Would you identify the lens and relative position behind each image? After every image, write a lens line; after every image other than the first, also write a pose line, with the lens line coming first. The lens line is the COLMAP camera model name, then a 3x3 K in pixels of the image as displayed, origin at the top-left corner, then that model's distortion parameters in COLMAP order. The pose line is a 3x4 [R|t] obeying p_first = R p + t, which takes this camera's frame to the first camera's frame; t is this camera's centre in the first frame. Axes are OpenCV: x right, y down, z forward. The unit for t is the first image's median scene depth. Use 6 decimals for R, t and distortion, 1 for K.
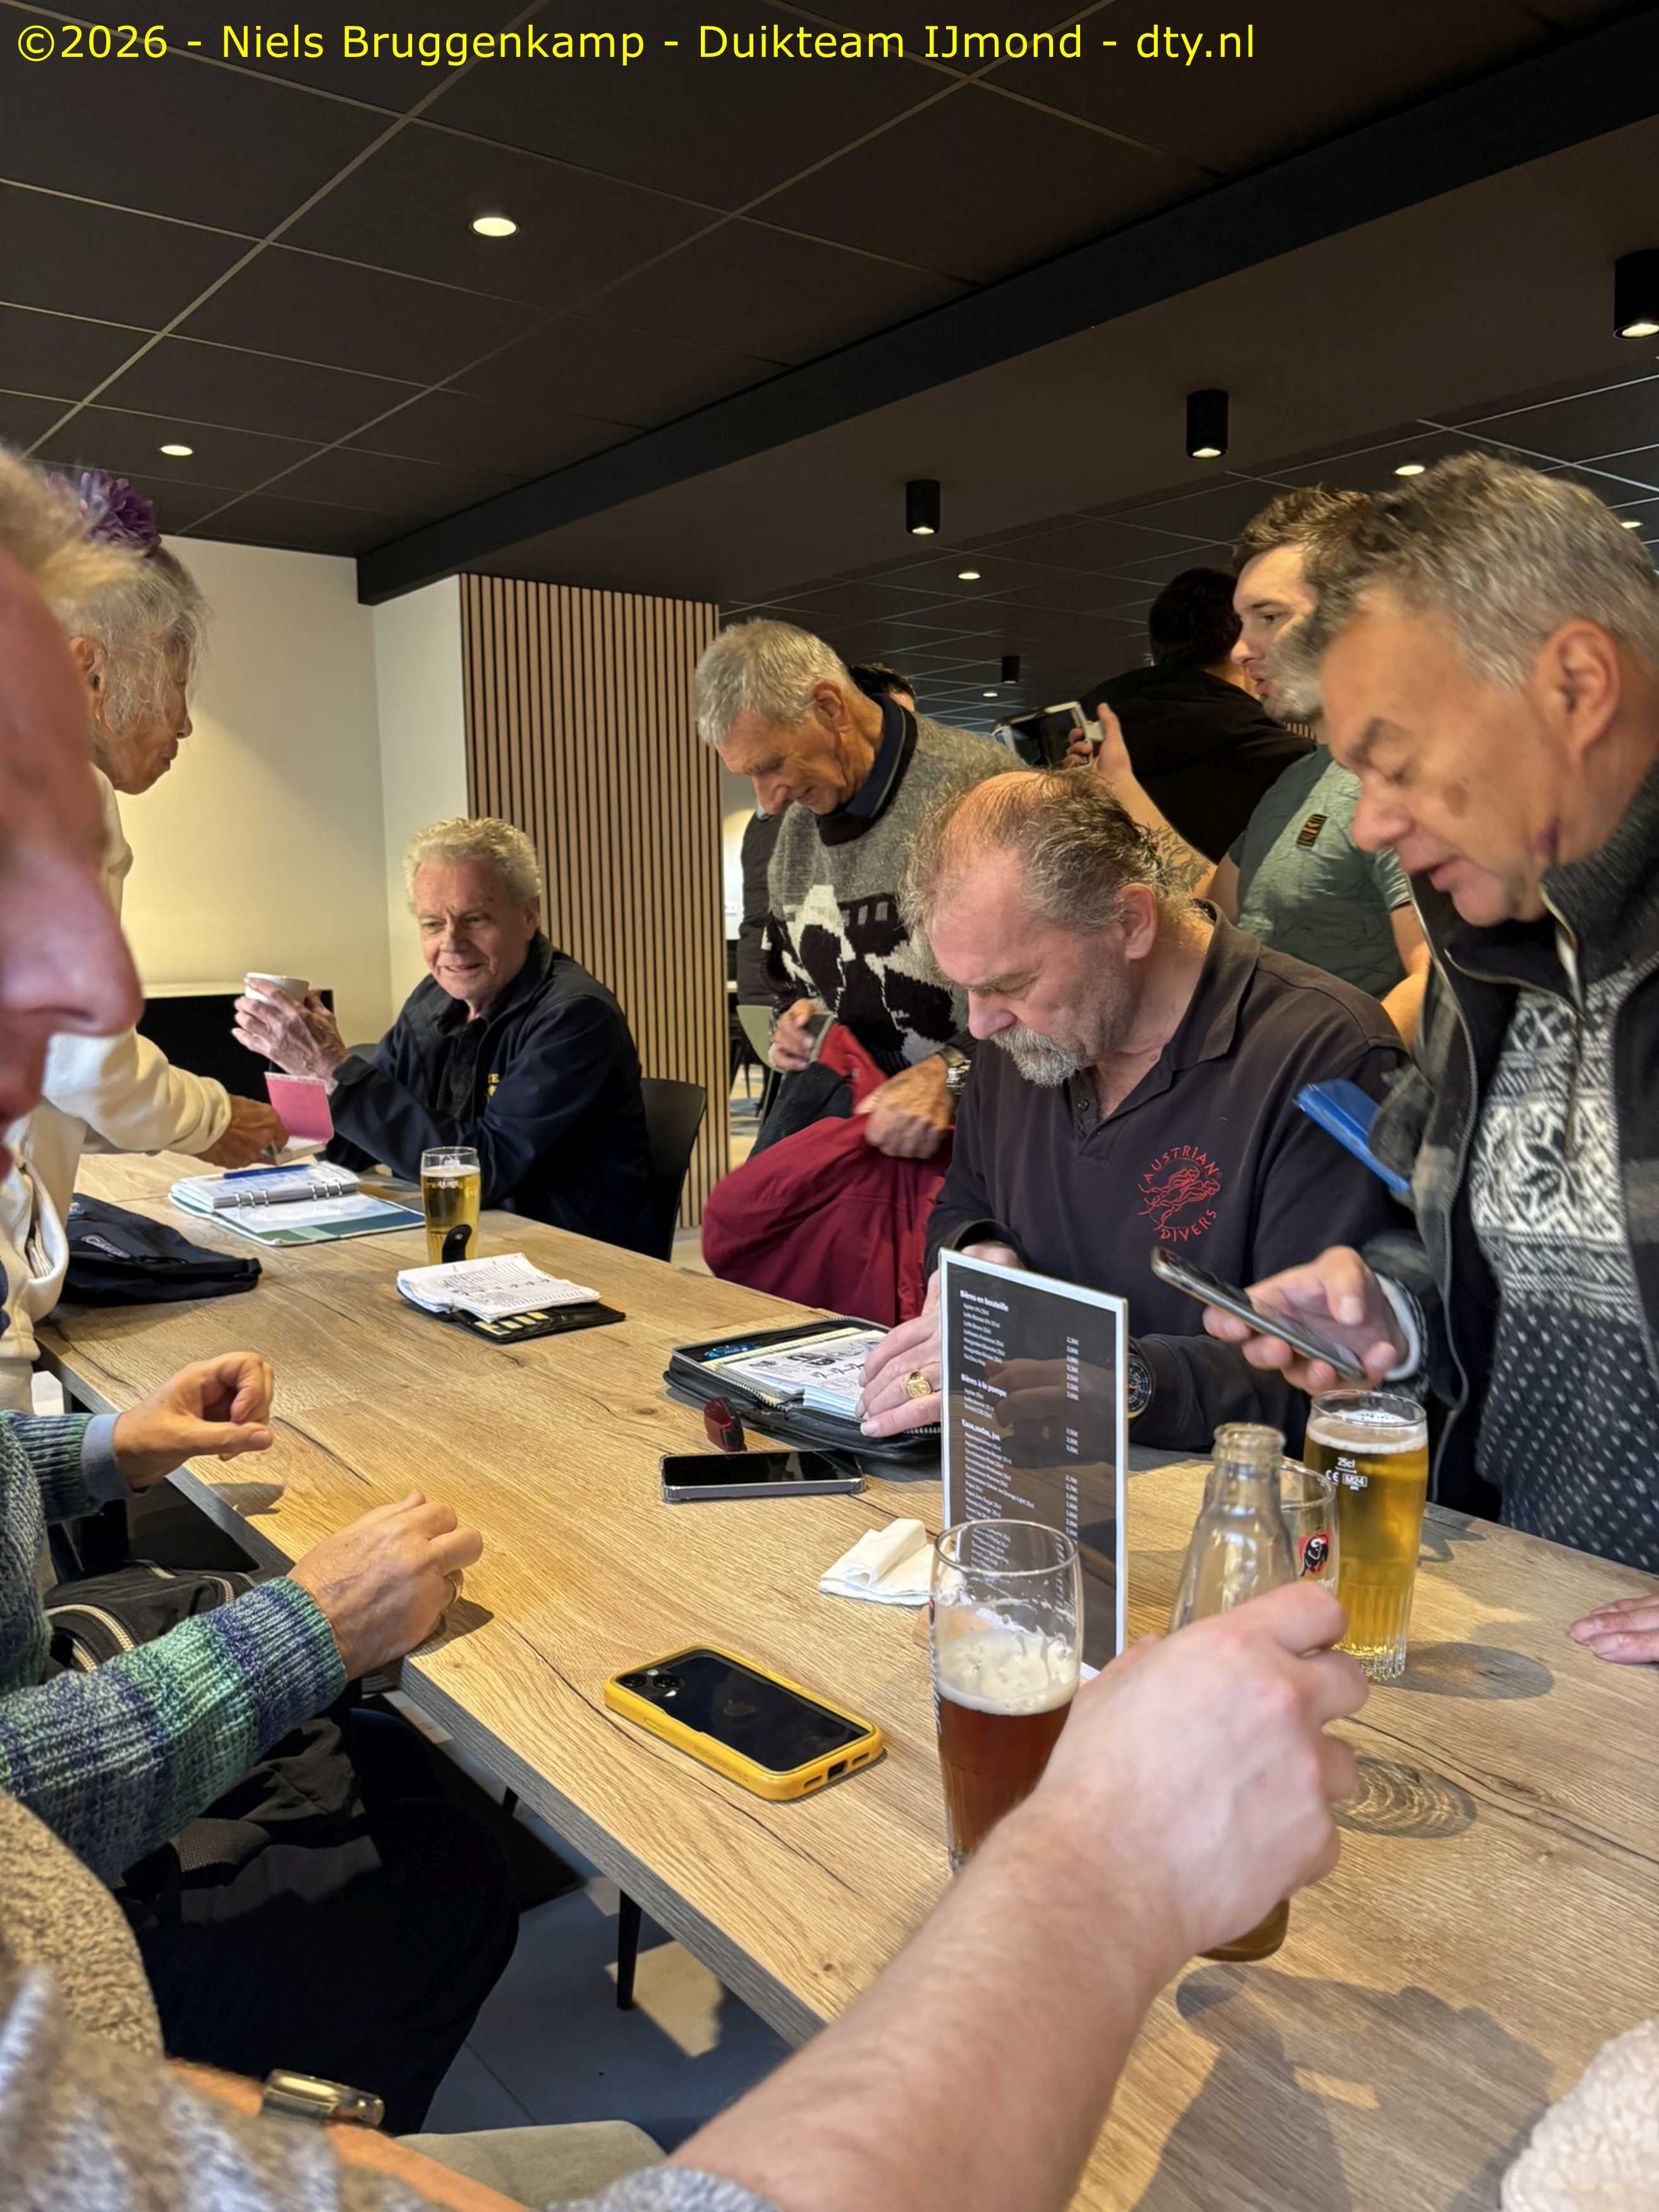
lens RADIAL K [[1670.1, 0, 809.7], [0, 1670.1, 1130.4], [0, 0, 1]] dist [0.008819, -0.012180]
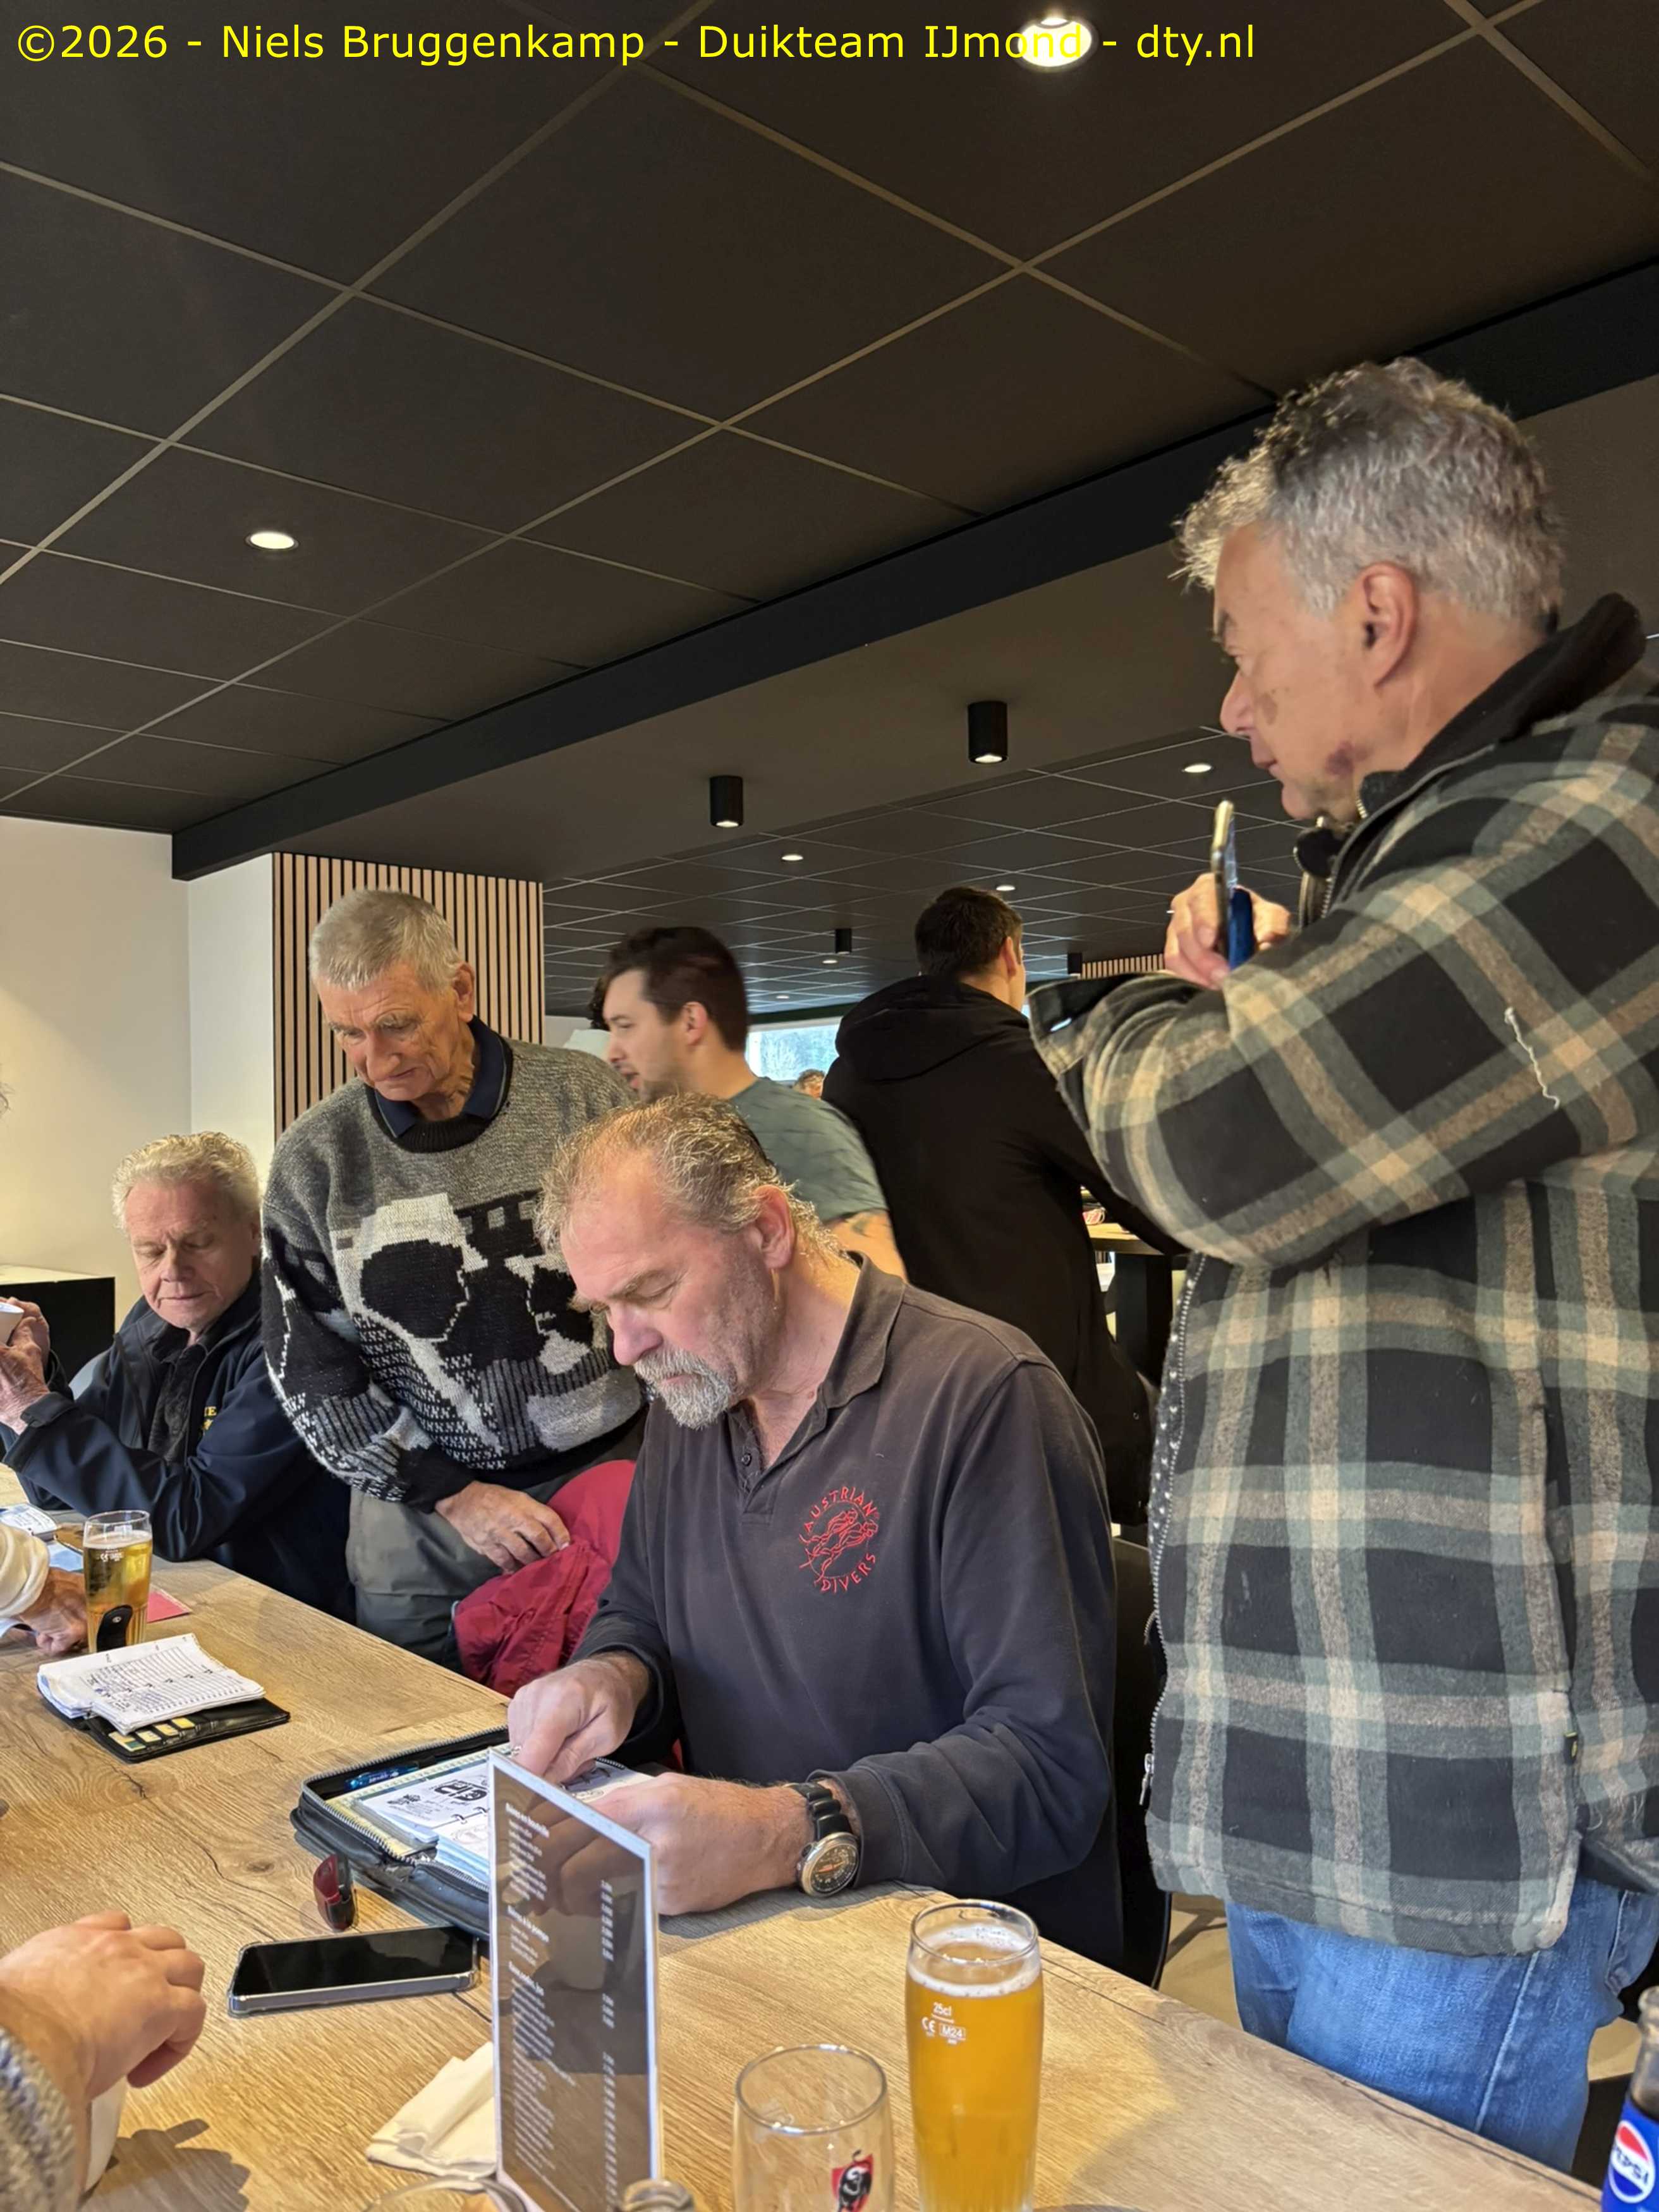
lens RADIAL K [[1670.1, 0, 846.4], [0, 1670.1, 1104.9], [0, 0, 1]] dist [0.008819, -0.012180]
pose [[0.995490, -0.004454, 0.094764, 0.096716], [0.019470, 0.987227, -0.158125, -0.060472], [-0.092849, 0.159257, 0.982861, 0.048512]]
